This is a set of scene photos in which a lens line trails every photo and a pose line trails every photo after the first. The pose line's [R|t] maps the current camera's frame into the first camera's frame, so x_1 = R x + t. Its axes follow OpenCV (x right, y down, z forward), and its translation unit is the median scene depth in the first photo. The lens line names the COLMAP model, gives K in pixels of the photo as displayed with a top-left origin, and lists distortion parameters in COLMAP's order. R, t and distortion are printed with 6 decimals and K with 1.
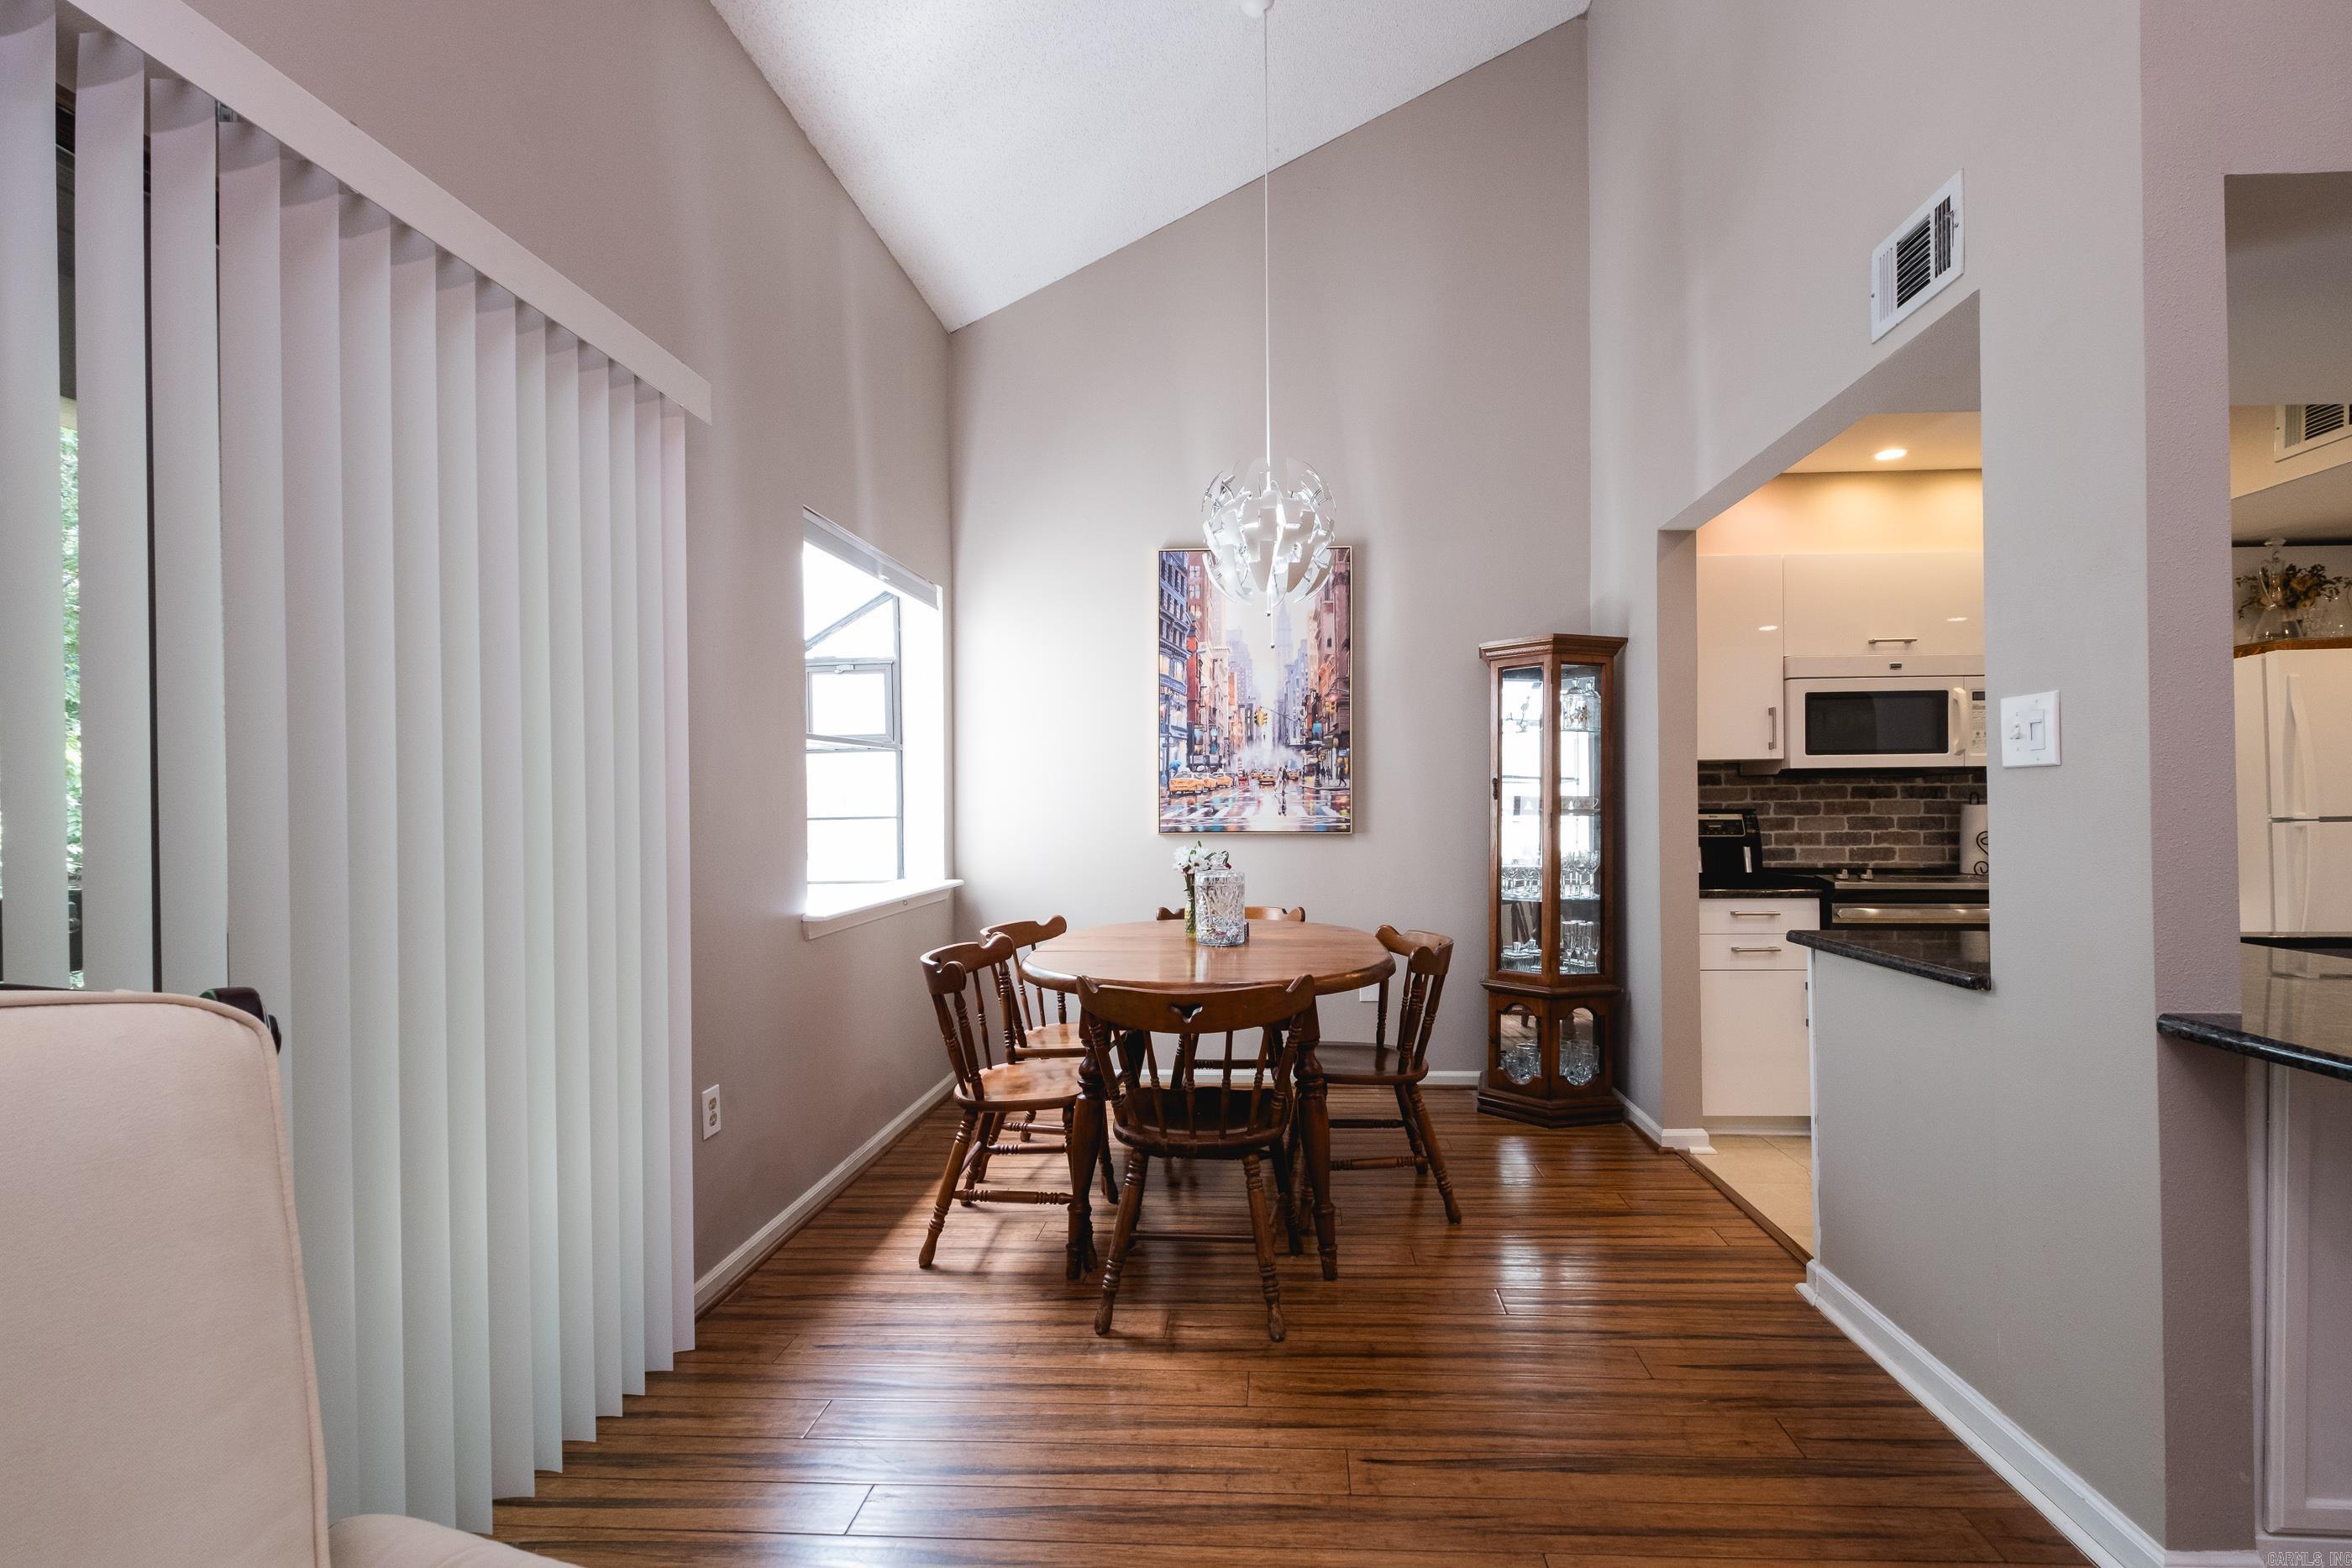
lens RADIAL K [[1038.6, 0, 1225.1], [0, 1038.6, 801.3], [0, 0, 1]] dist [0.007903, -0.005628]
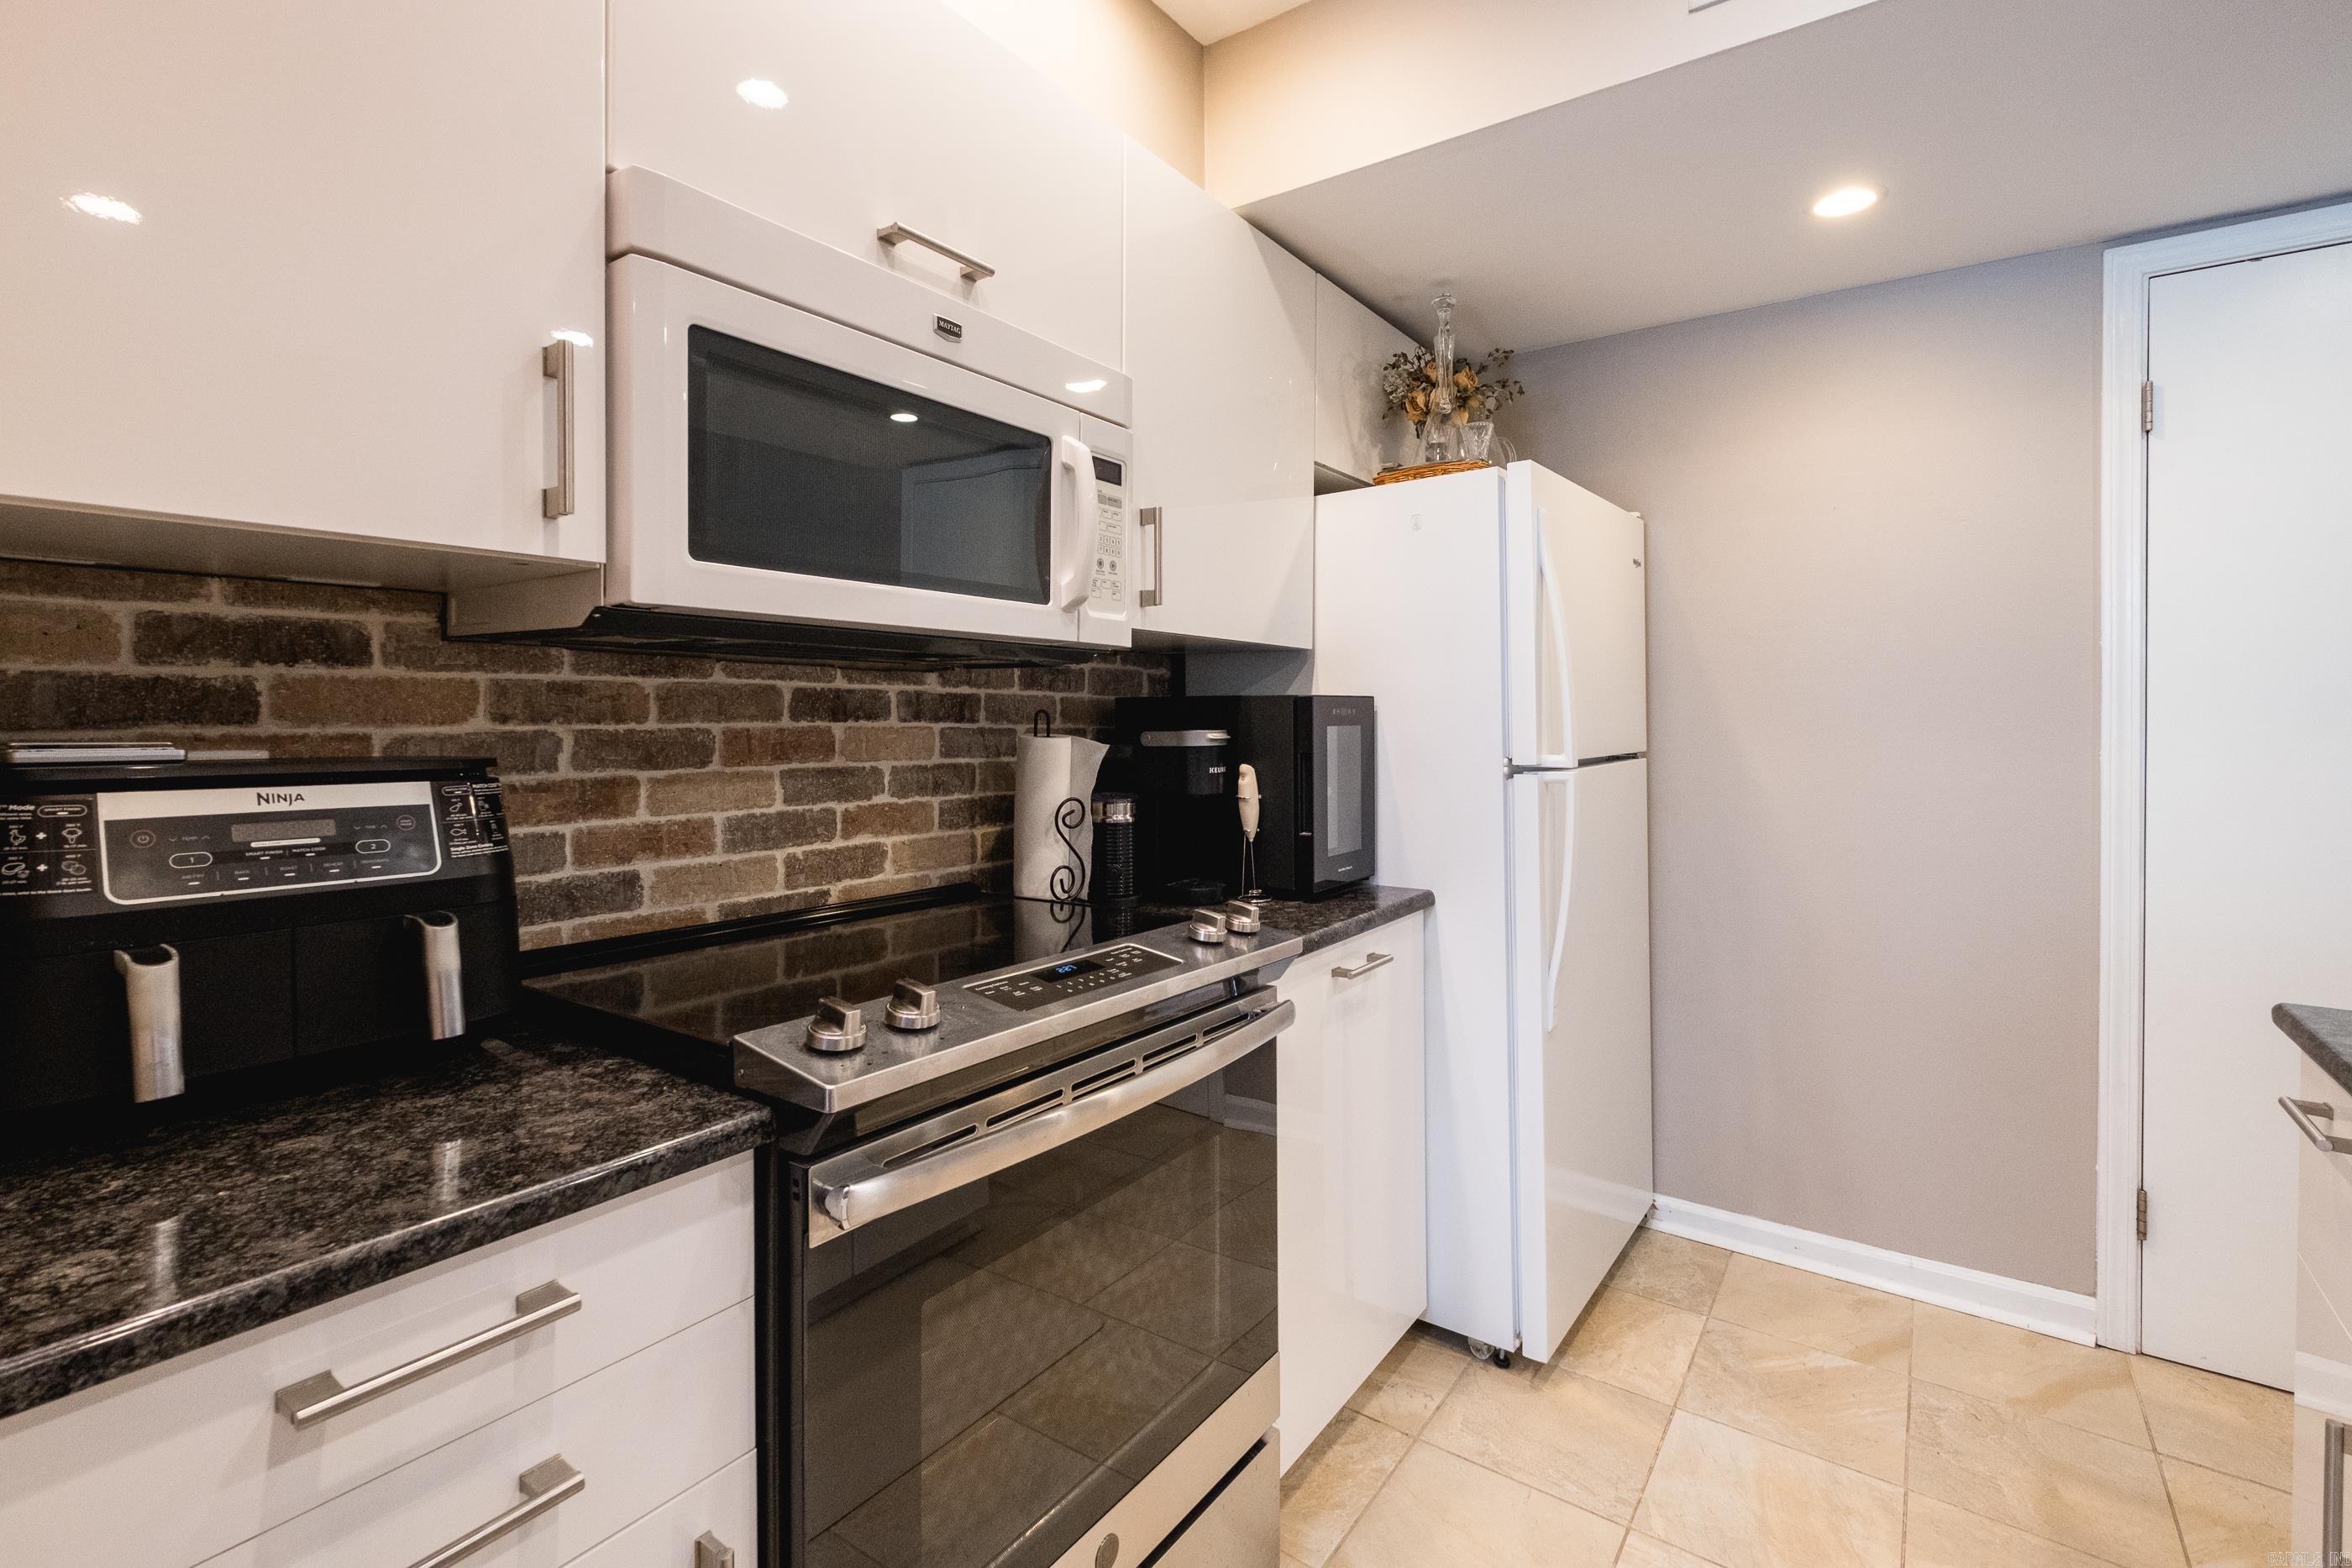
lens RADIAL K [[1038.6, 0, 1205.2], [0, 1038.6, 722.2], [0, 0, 1]] dist [0.007903, -0.005628]
pose [[0.542202, 0.008233, 0.840208, 0.369860], [-0.014888, 0.999889, -0.000189, -0.004057], [-0.840116, -0.012407, 0.542265, 0.674717]]
